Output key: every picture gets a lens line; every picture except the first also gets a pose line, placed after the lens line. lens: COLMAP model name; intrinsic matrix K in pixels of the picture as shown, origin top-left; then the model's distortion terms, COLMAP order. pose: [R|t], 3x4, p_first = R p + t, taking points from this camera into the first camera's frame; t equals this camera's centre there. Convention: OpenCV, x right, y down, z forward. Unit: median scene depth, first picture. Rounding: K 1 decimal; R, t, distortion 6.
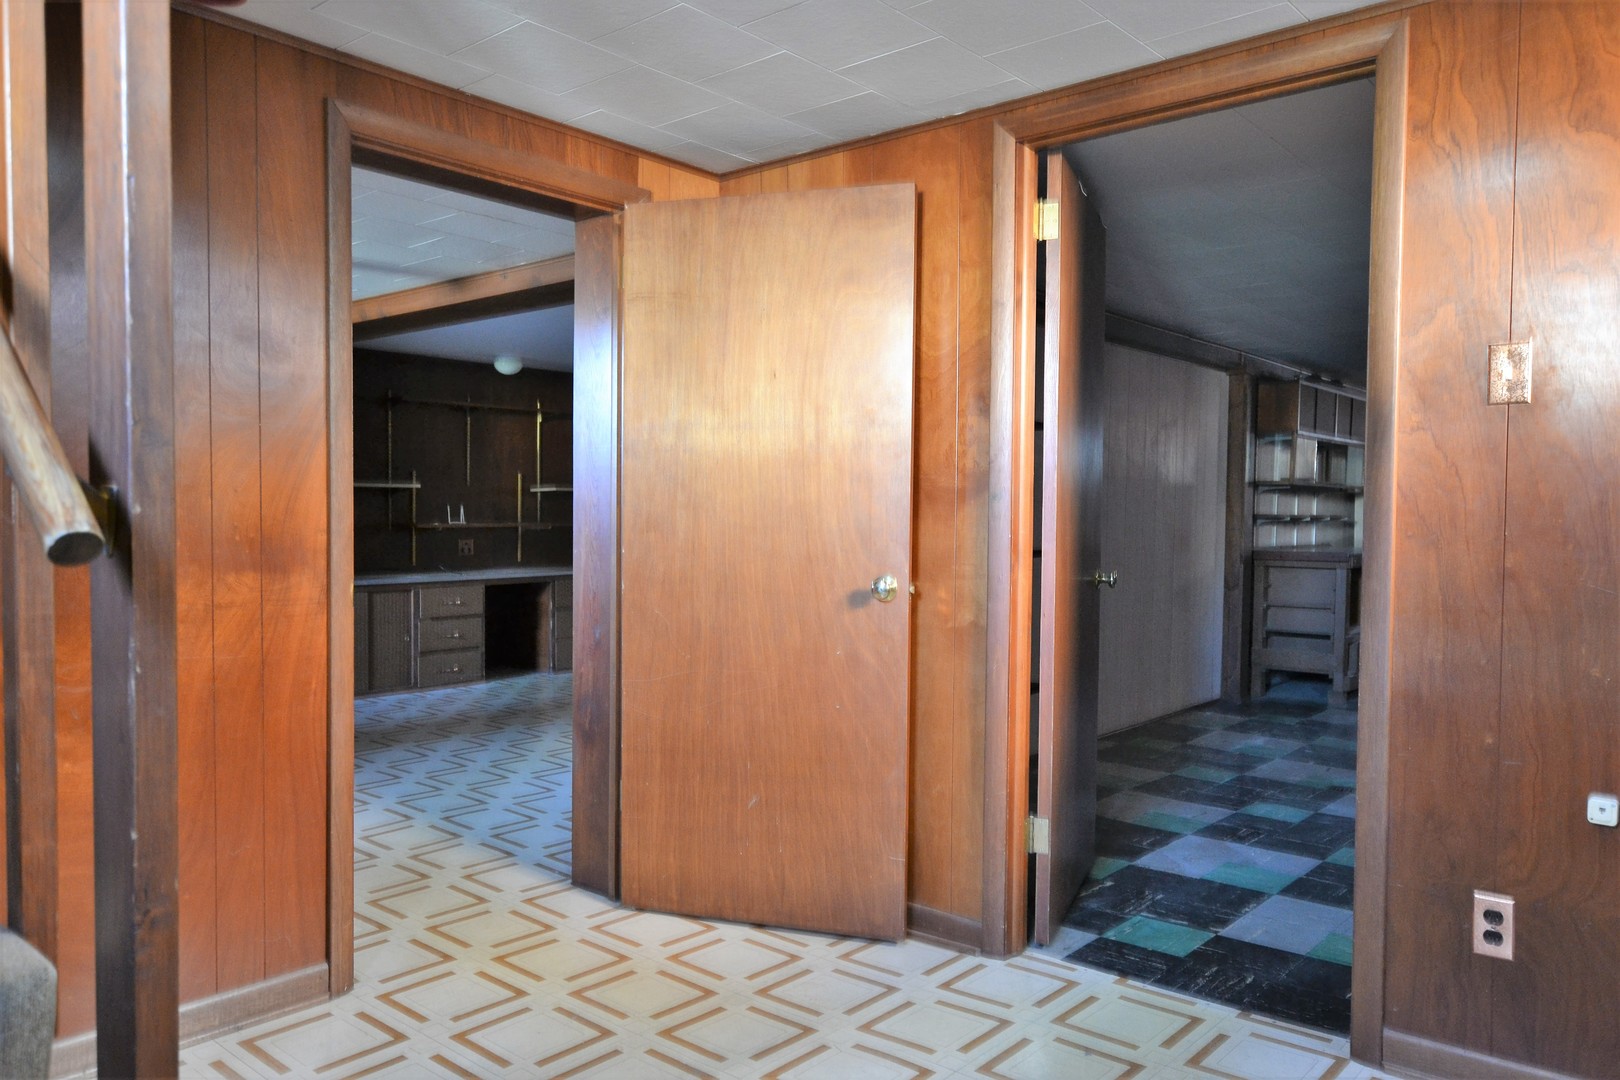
lens RADIAL K [[1155.6, 0, 804.5], [0, 1155.6, 539.9], [0, 0, 1]] dist [-0.003738, 0.000889]
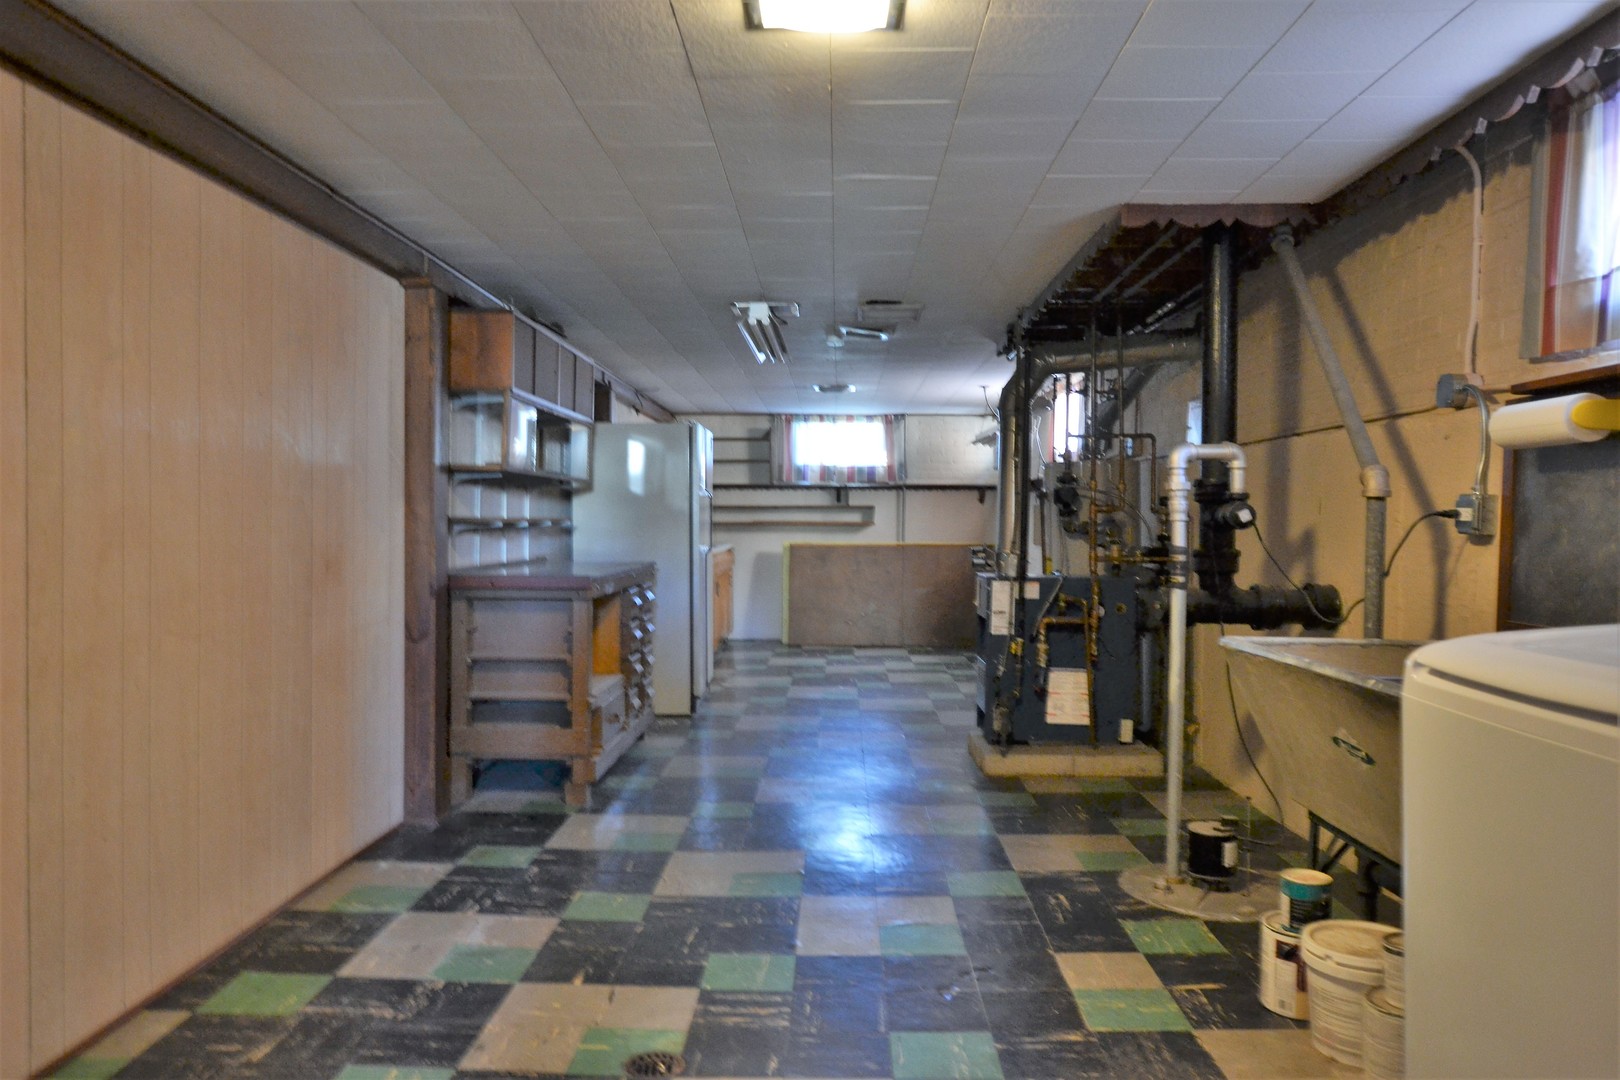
lens RADIAL K [[1155.6, 0, 804.6], [0, 1155.6, 538.1], [0, 0, 1]] dist [-0.003738, 0.000889]
pose [[0.776569, -0.018696, 0.629755, 0.139973], [0.025529, 0.999672, -0.001802, -0.004744], [-0.629515, 0.017477, 0.776792, 0.381044]]
